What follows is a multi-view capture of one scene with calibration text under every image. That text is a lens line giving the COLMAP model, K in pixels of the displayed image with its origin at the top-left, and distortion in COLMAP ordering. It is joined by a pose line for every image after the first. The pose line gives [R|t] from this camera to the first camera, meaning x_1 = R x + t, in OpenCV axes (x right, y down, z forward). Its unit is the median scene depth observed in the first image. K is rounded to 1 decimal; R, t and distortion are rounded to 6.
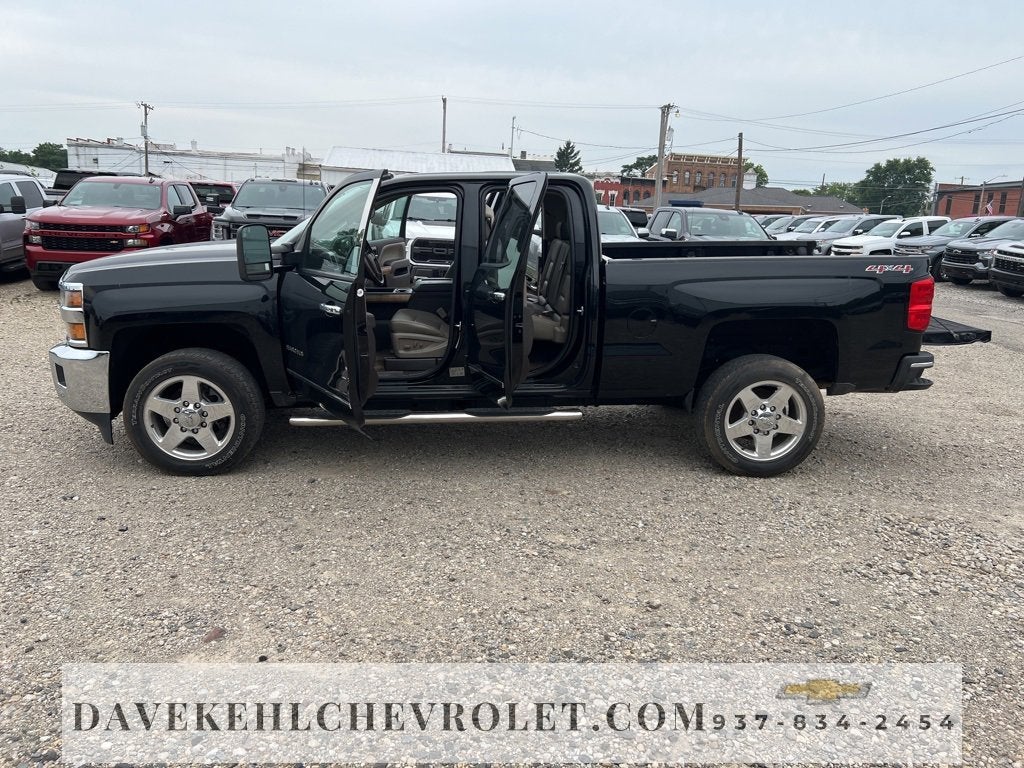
lens RADIAL K [[770.5, 0, 504.5], [0, 770.5, 377.5], [0, 0, 1]] dist [0.054283, -0.064492]
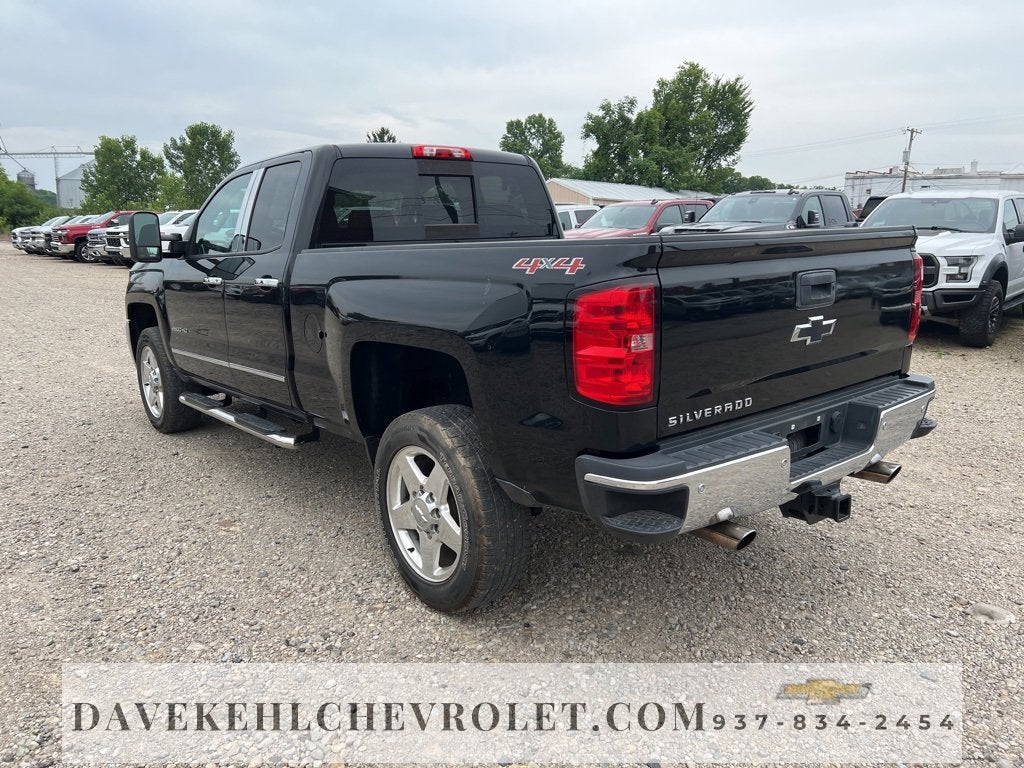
lens RADIAL K [[770.5, 0, 516.4], [0, 770.5, 376.2], [0, 0, 1]] dist [0.054283, -0.064492]
pose [[0.586833, 0.119365, -0.800862, 0.804676], [-0.150782, 0.987884, 0.036754, -0.079013], [0.795545, 0.099188, 0.597720, 0.645238]]
